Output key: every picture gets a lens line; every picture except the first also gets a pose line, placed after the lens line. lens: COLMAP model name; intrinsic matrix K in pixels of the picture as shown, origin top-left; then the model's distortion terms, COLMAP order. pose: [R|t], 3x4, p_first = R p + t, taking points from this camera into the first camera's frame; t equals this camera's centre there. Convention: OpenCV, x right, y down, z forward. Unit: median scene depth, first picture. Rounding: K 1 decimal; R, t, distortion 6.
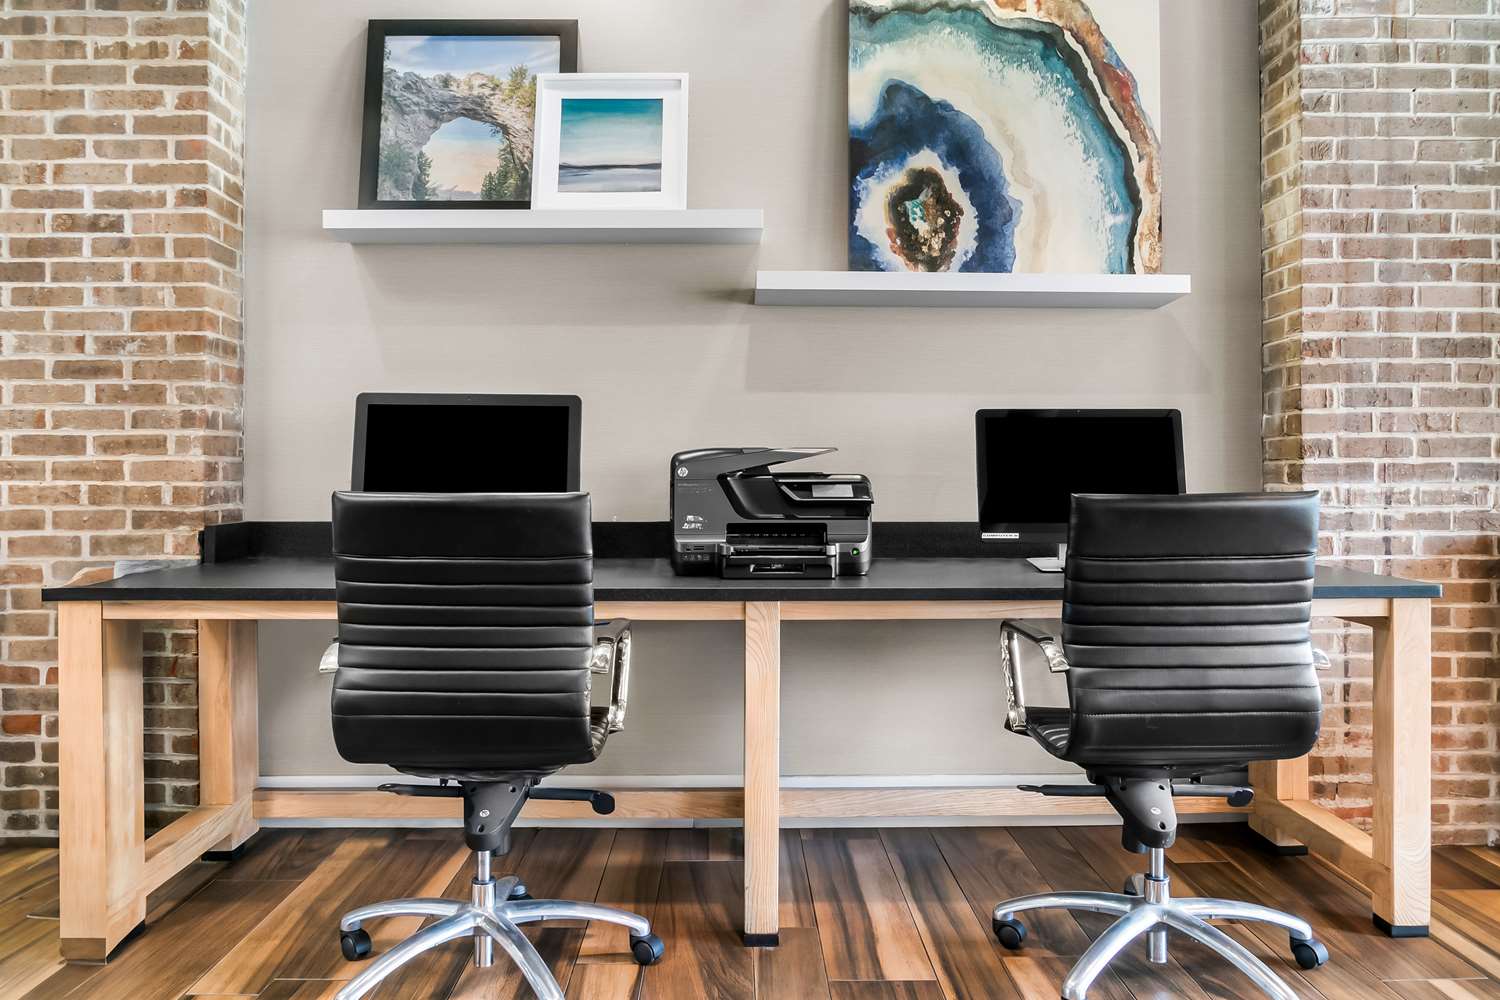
lens RADIAL K [[973.7, 0, 756.4], [0, 973.7, 474.5], [0, 0, 1]] dist [-0.005448, -0.018085]
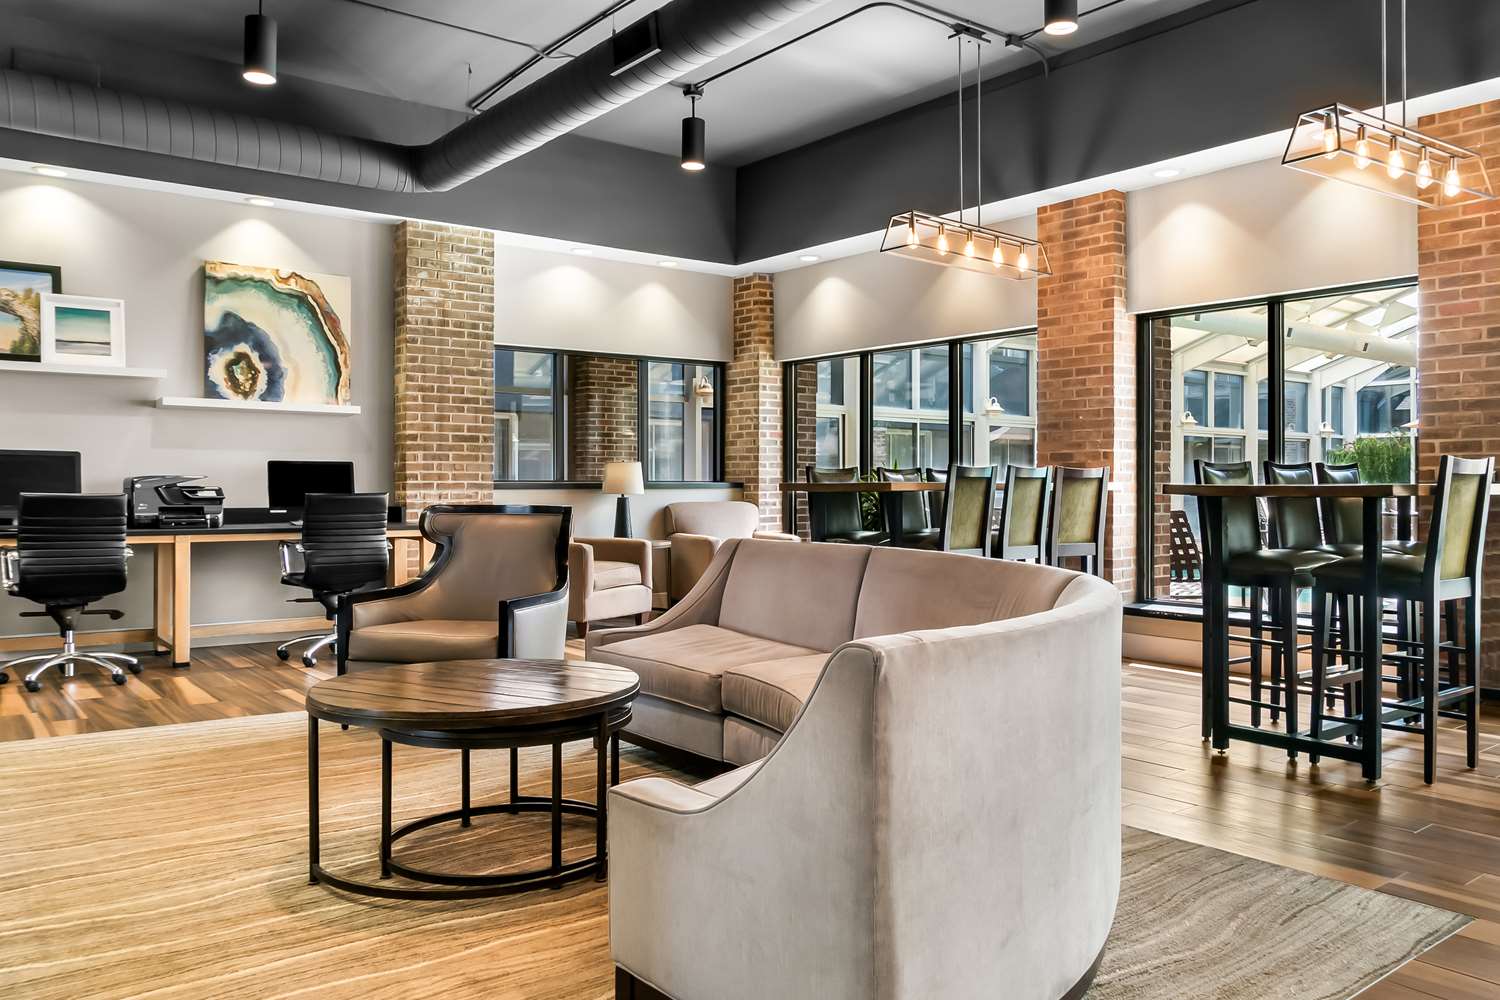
lens RADIAL K [[973.7, 0, 756.4], [0, 973.7, 474.5], [0, 0, 1]] dist [-0.005448, -0.018085]
pose [[0.749144, 0.008901, 0.662347, -0.425082], [0.003399, 0.999845, -0.017282, 0.013313], [-0.662398, 0.015198, 0.748998, -1.482706]]
